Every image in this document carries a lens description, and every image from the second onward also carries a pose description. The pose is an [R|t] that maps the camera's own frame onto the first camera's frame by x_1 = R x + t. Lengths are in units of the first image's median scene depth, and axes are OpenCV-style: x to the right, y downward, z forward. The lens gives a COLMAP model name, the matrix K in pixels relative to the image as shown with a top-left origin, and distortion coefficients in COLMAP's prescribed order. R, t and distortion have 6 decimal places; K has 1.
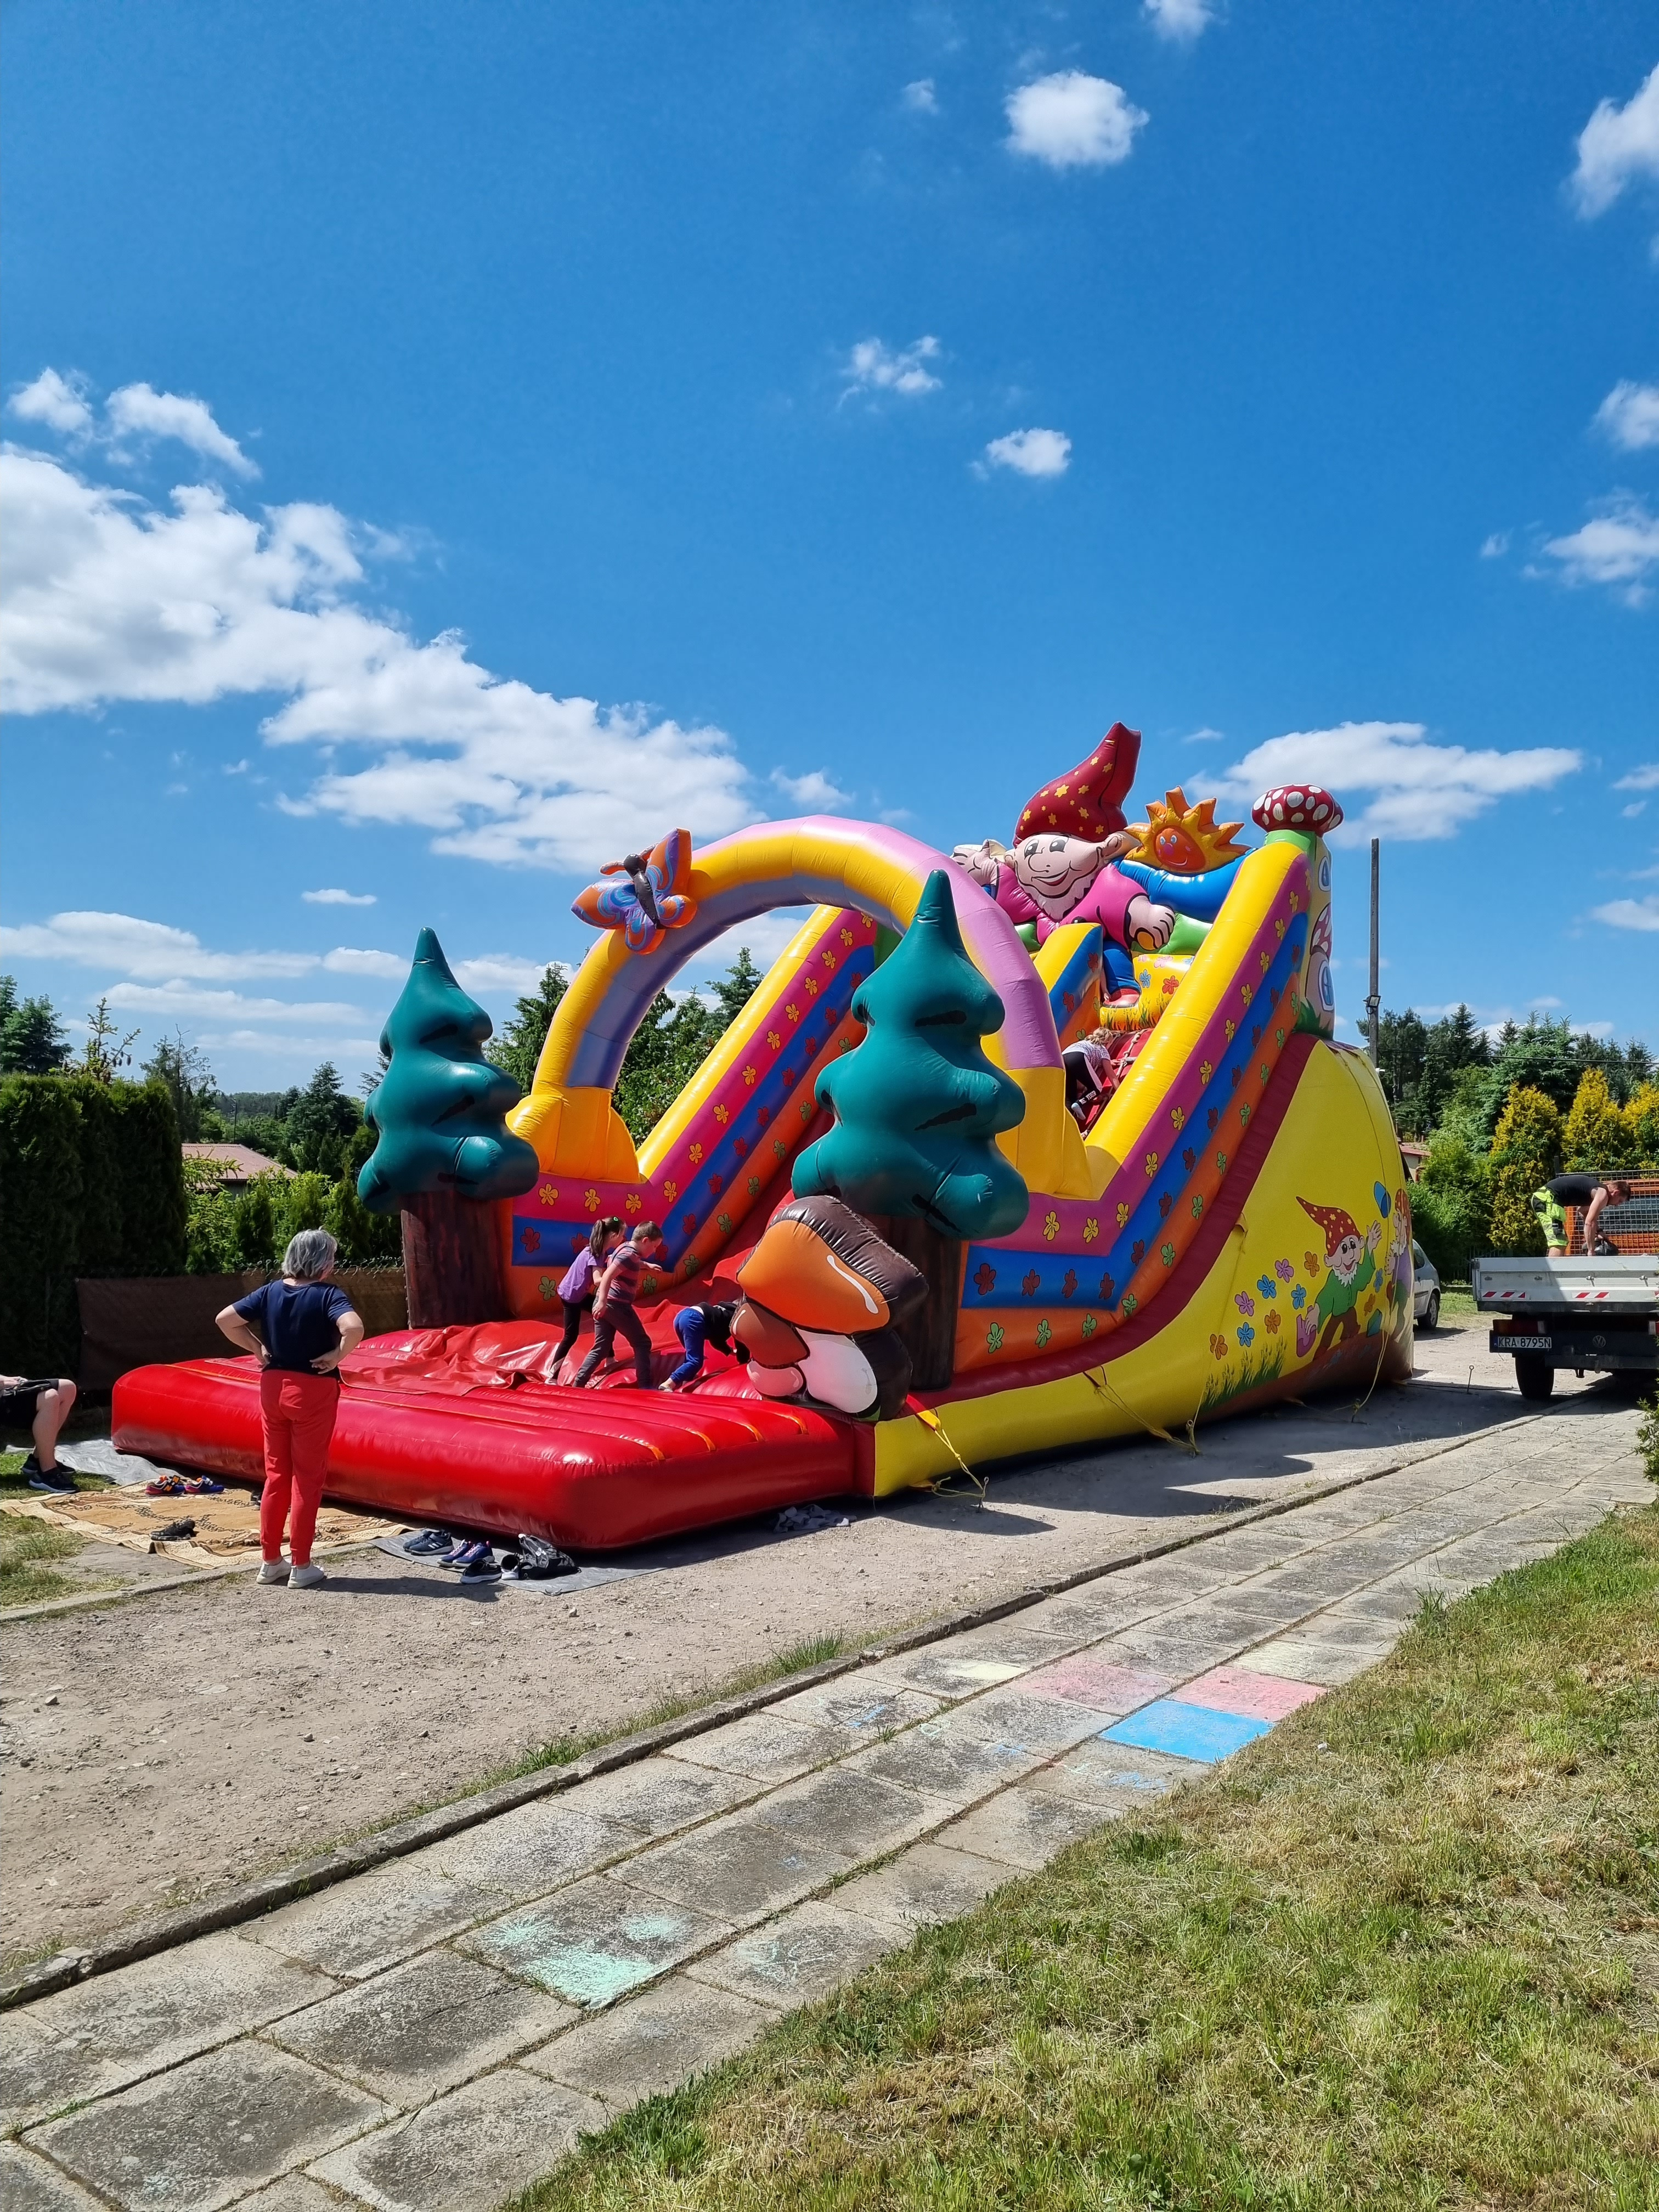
lens RADIAL K [[1701.1, 0, 834.5], [0, 1701.1, 1078.3], [0, 0, 1]] dist [0.050932, -0.000986]
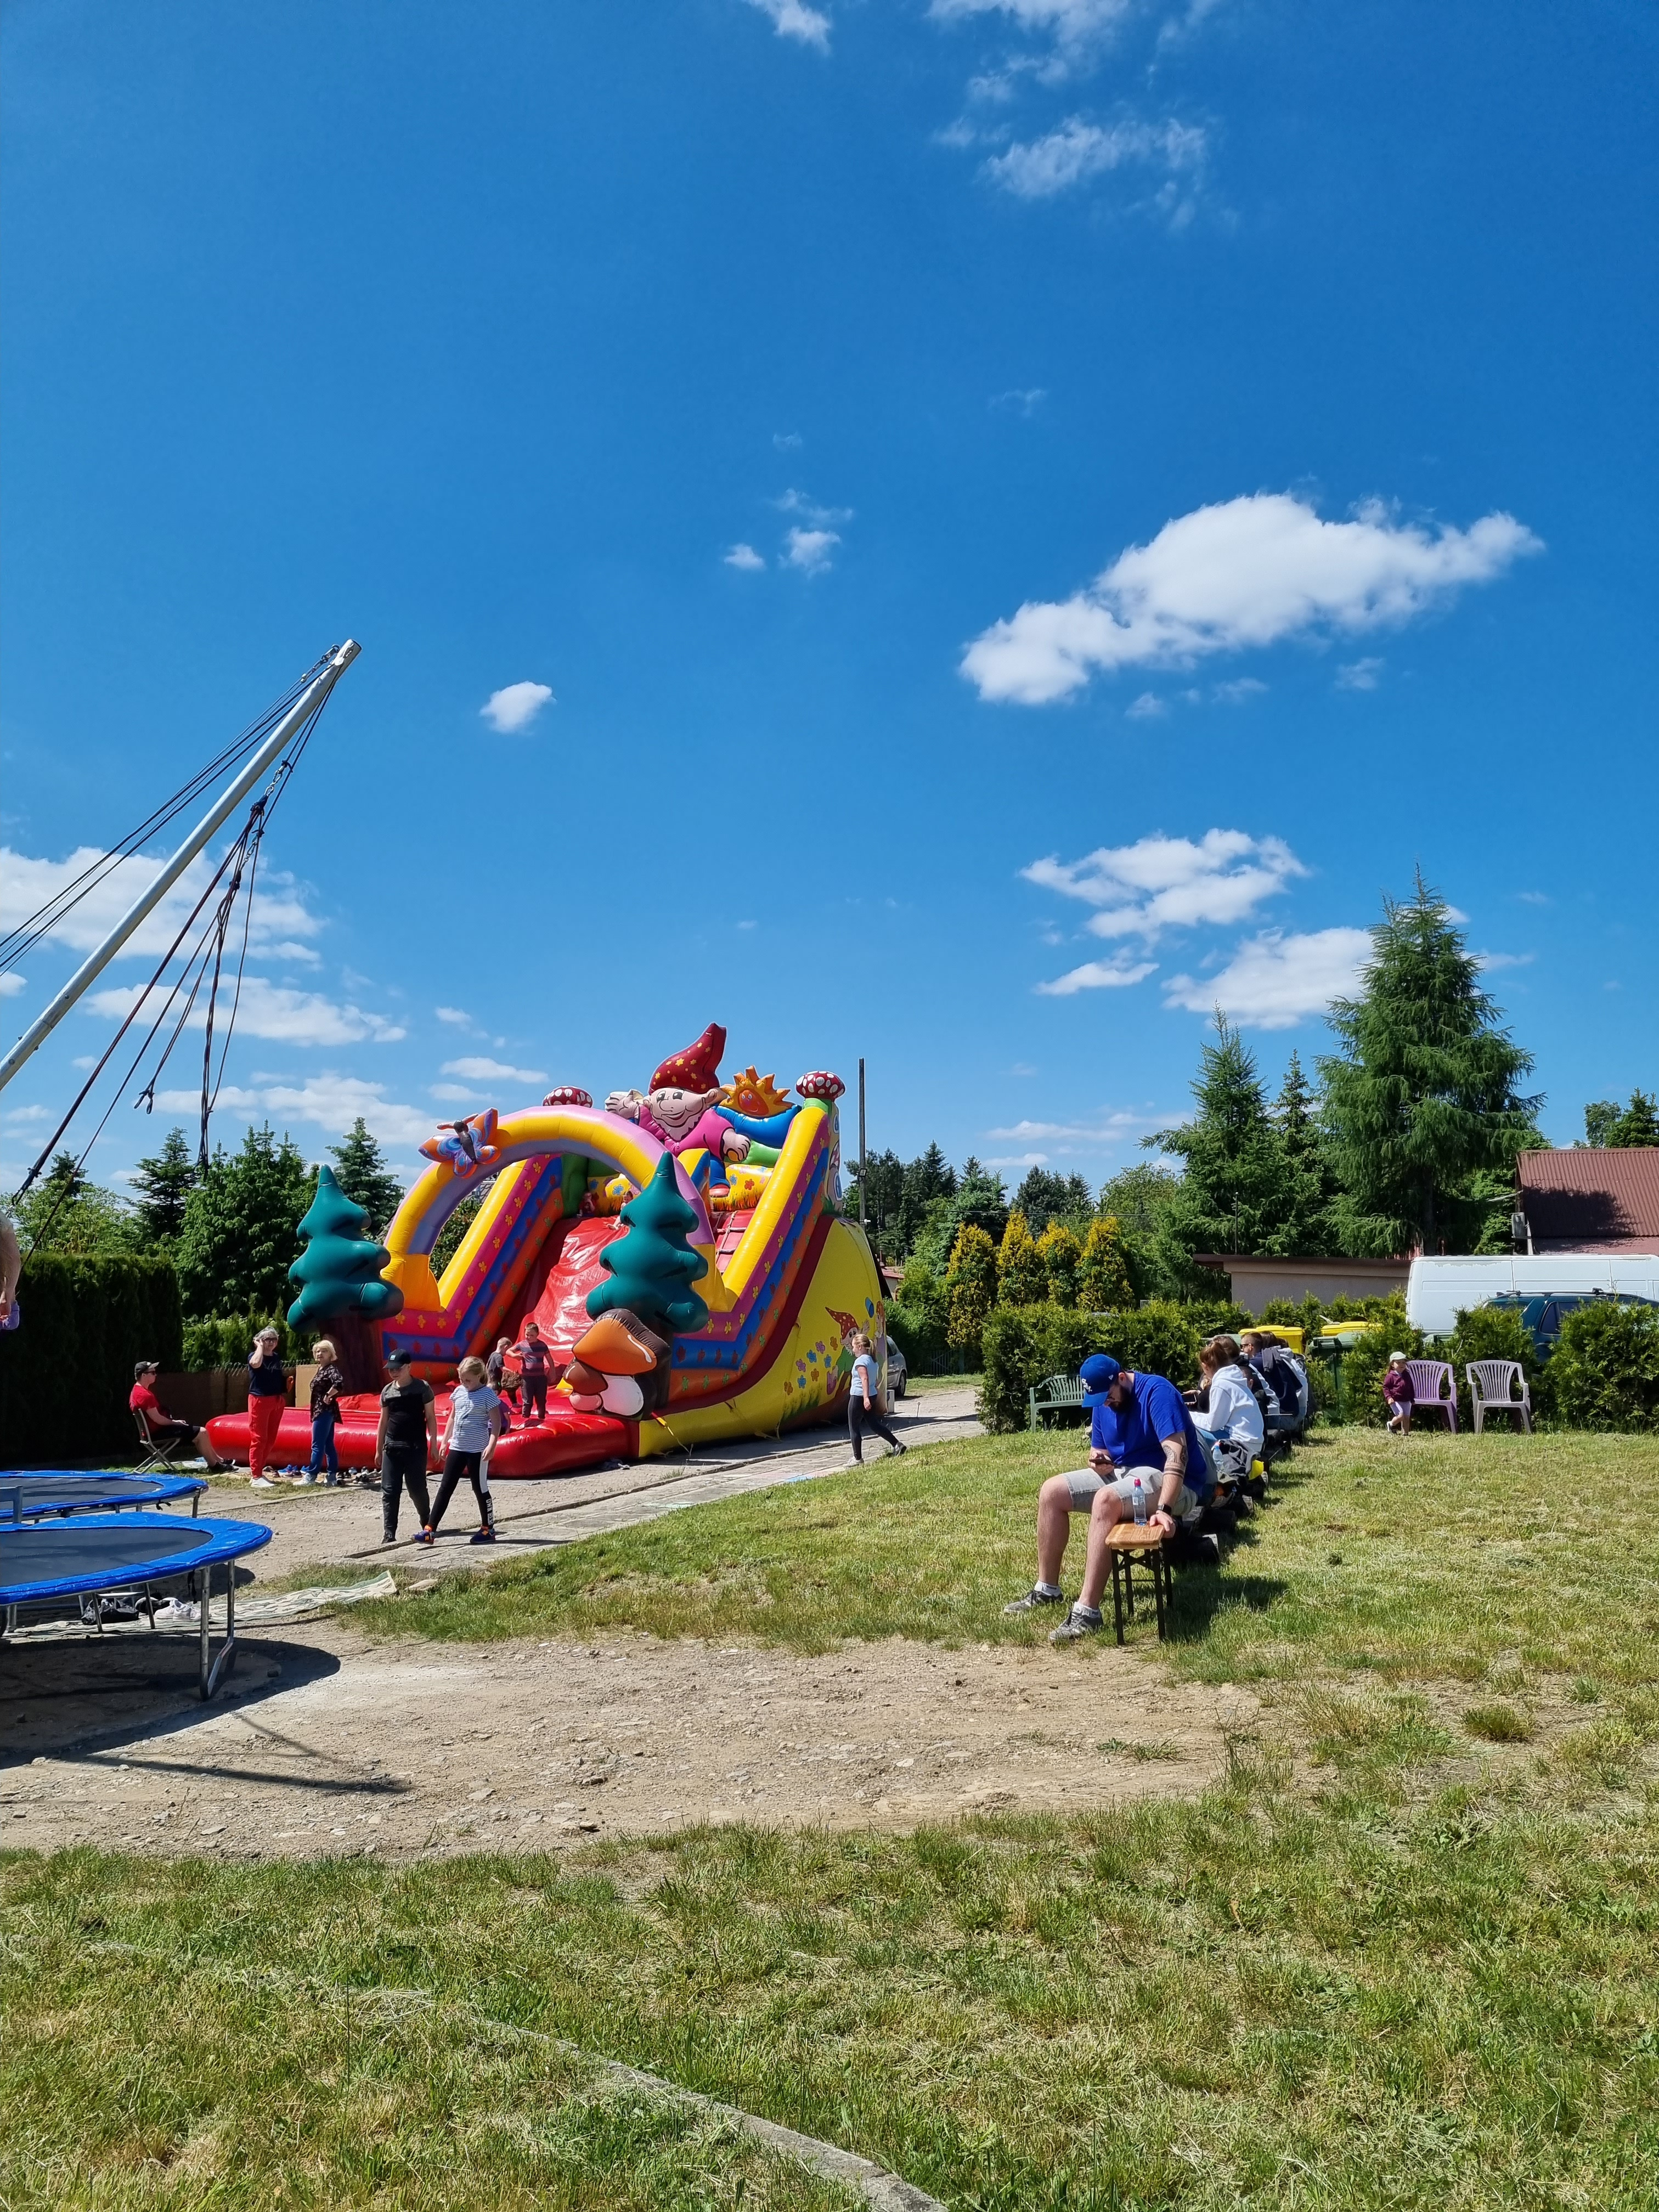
lens RADIAL K [[1701.1, 0, 834.5], [0, 1701.1, 1078.3], [0, 0, 1]] dist [0.050932, -0.000986]
pose [[0.957996, 0.011250, 0.286560, -0.198984], [0.010179, 0.997267, -0.073183, -0.033905], [-0.286600, 0.073026, 0.955263, -0.617935]]
